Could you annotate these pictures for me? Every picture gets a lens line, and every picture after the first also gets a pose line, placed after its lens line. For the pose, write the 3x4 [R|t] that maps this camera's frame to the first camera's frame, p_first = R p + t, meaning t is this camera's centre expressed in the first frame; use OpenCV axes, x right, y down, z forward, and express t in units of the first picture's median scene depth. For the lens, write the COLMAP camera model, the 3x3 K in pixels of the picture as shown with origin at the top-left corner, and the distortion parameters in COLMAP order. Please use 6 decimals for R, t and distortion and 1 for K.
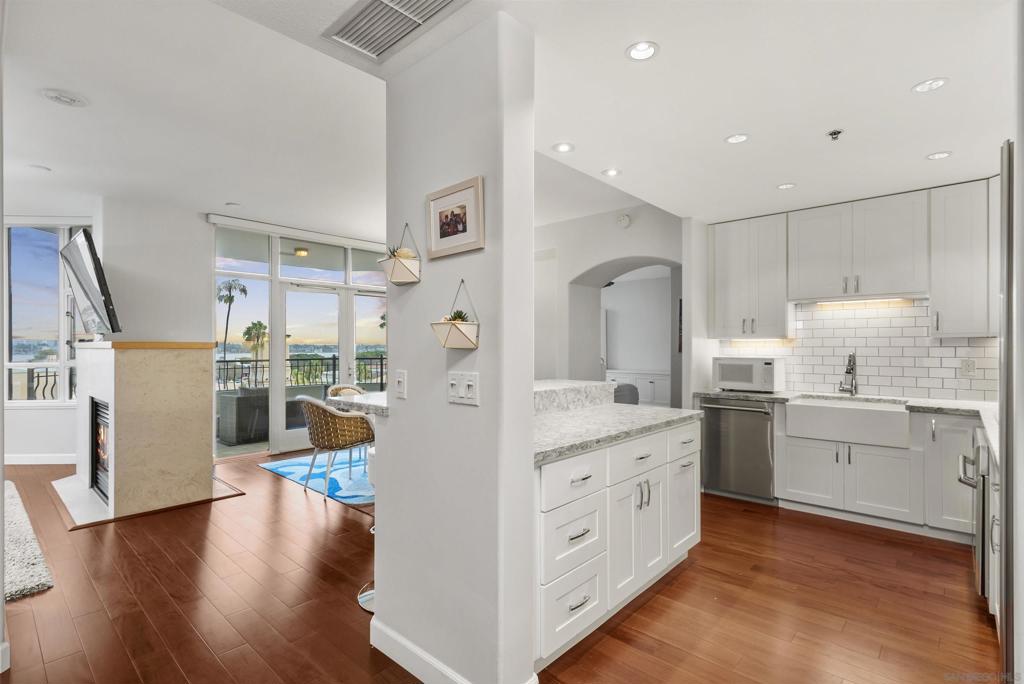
lens RADIAL K [[484.5, 0, 512.1], [0, 484.5, 349.7], [0, 0, 1]] dist [-0.000172, 0.000025]
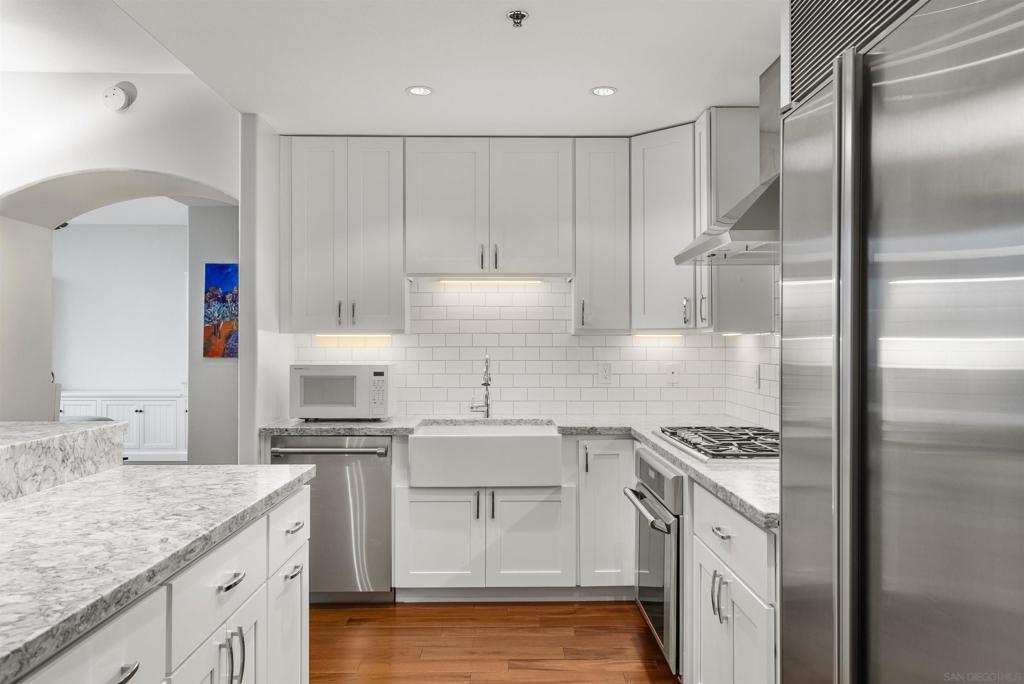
lens RADIAL K [[774.7, 0, 512.0], [0, 774.7, 342.0], [0, 0, 1]] dist [0.003923, 0.000679]
pose [[0.730299, 0.002676, 0.683122, -0.026846], [0.005555, 0.999936, -0.009855, -0.001372], [-0.683105, 0.010992, 0.730238, 0.154905]]
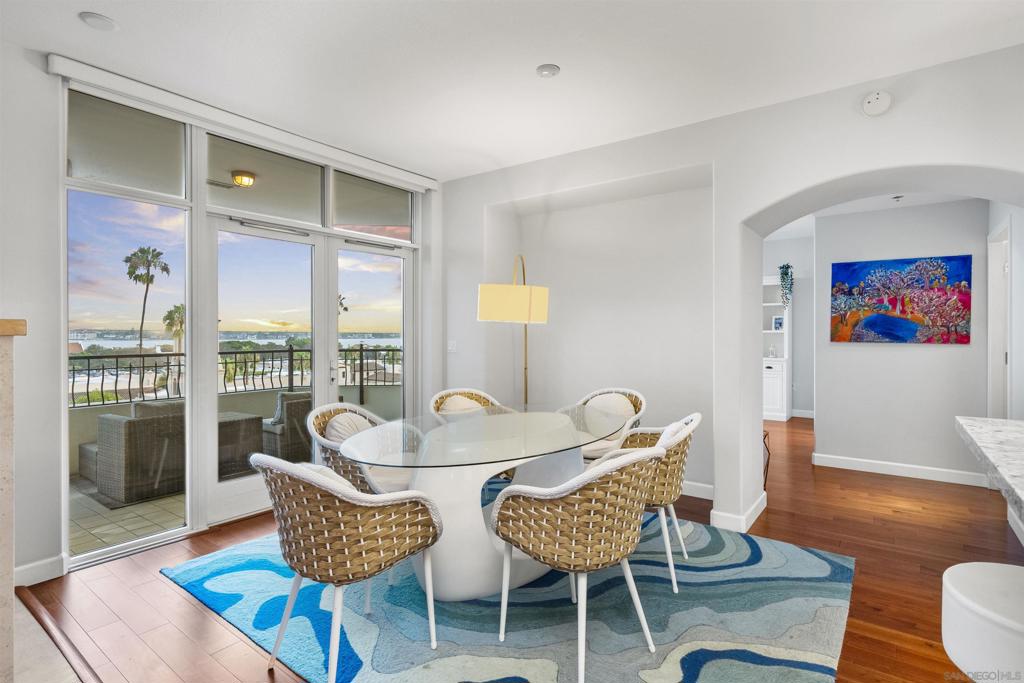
lens RADIAL K [[496.5, 0, 516.9], [0, 496.5, 335.2], [0, 0, 1]] dist [0.000875, 0.000470]
pose [[0.994001, 0.000560, 0.109367, -0.272396], [-0.000302, 0.999997, -0.002378, -0.002302], [-0.109369, 0.002331, 0.993999, 0.569269]]
